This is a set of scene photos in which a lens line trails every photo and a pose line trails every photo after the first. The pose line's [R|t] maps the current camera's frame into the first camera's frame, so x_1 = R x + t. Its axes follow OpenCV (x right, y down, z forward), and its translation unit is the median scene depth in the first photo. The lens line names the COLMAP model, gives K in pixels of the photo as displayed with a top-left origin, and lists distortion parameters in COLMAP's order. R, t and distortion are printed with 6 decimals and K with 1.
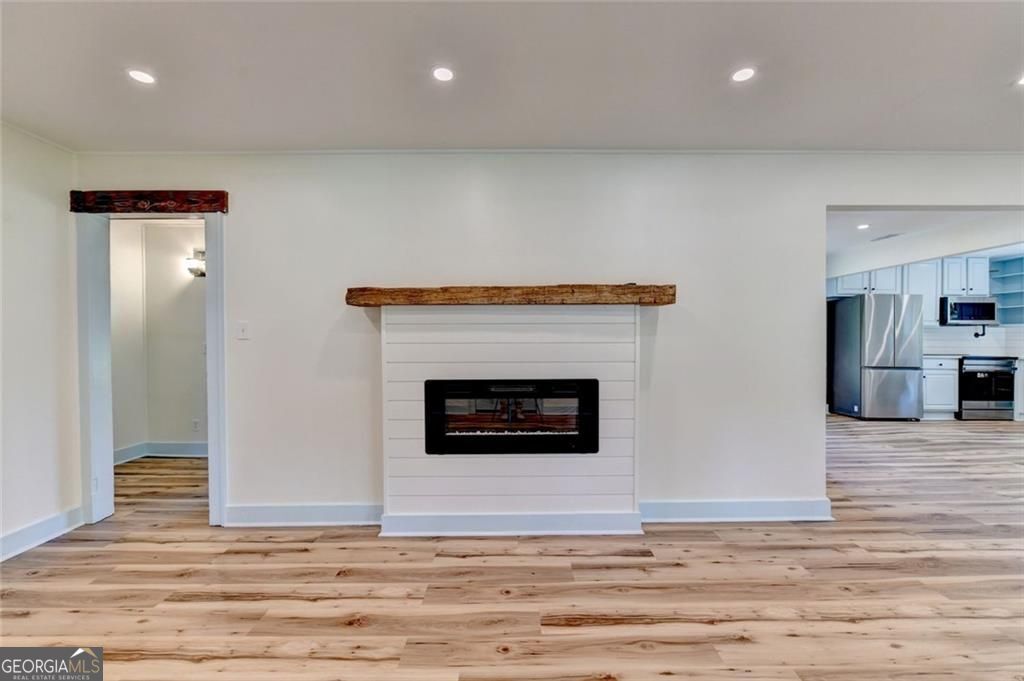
lens RADIAL K [[407.9, 0, 516.8], [0, 407.9, 340.9], [0, 0, 1]] dist [-0.007989, -0.000366]
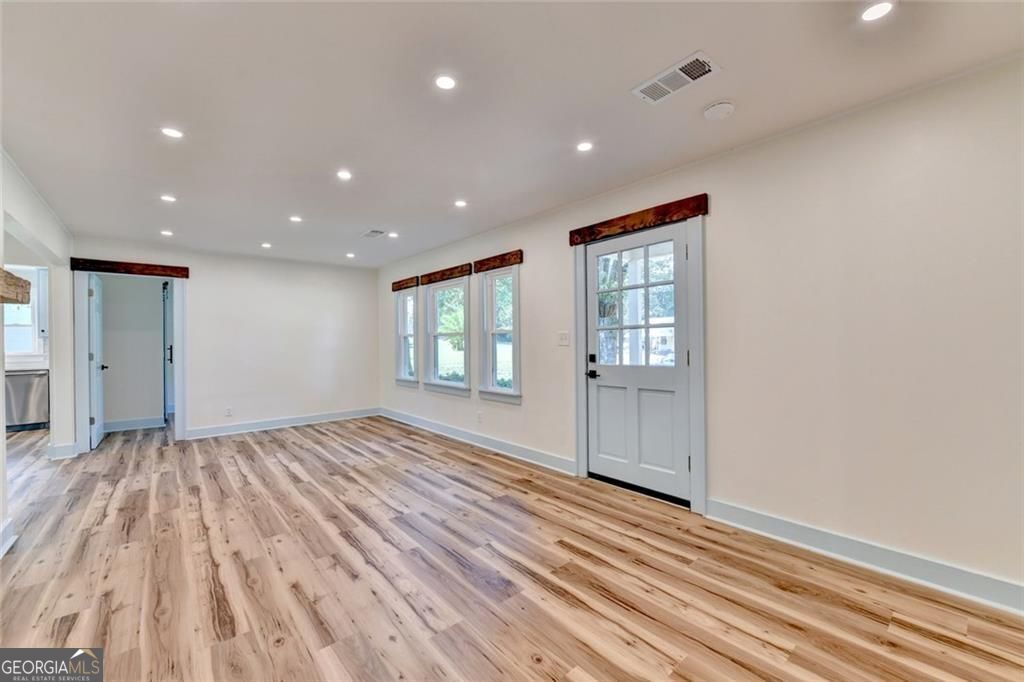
lens RADIAL K [[407.9, 0, 516.8], [0, 407.9, 341.4], [0, 0, 1]] dist [-0.007989, -0.000366]
pose [[-0.654130, 0.012365, 0.756281, -0.812996], [0.023595, 0.999713, 0.004063, -0.001313], [-0.756014, 0.020503, -0.654234, 0.796166]]
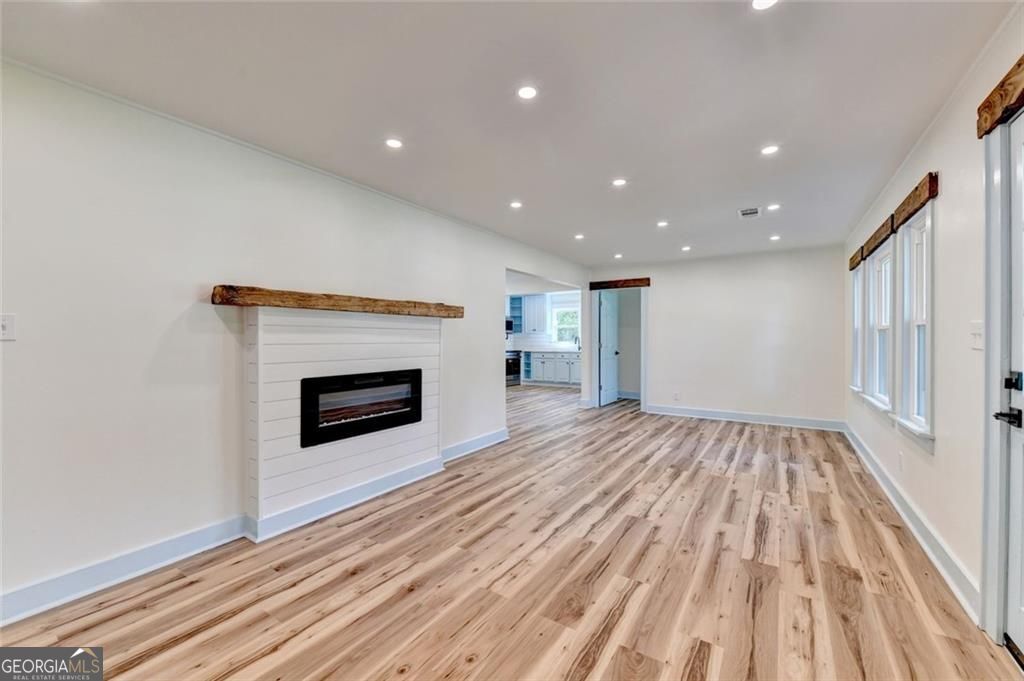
lens RADIAL K [[407.9, 0, 516.8], [0, 407.9, 340.9], [0, 0, 1]] dist [-0.007989, -0.000366]
pose [[0.549442, -0.000555, 0.835532, -0.838873], [0.007048, 0.999967, -0.003970, 0.005573], [-0.835502, 0.008070, 0.549428, -0.059519]]
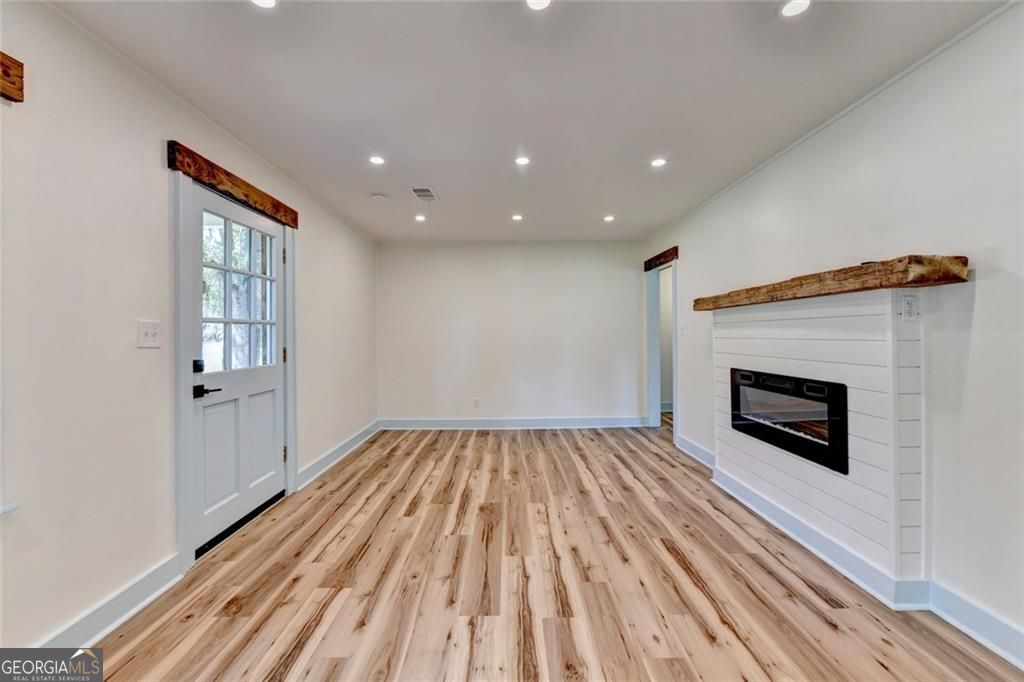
lens RADIAL K [[411.4, 0, 513.1], [0, 411.4, 334.1], [0, 0, 1]] dist [-0.006975, -0.000158]
pose [[0.010648, 0.002601, -0.999940, 1.057149], [-0.004421, 0.999987, 0.002554, -0.006636], [0.999934, 0.004393, 0.010659, 0.337892]]
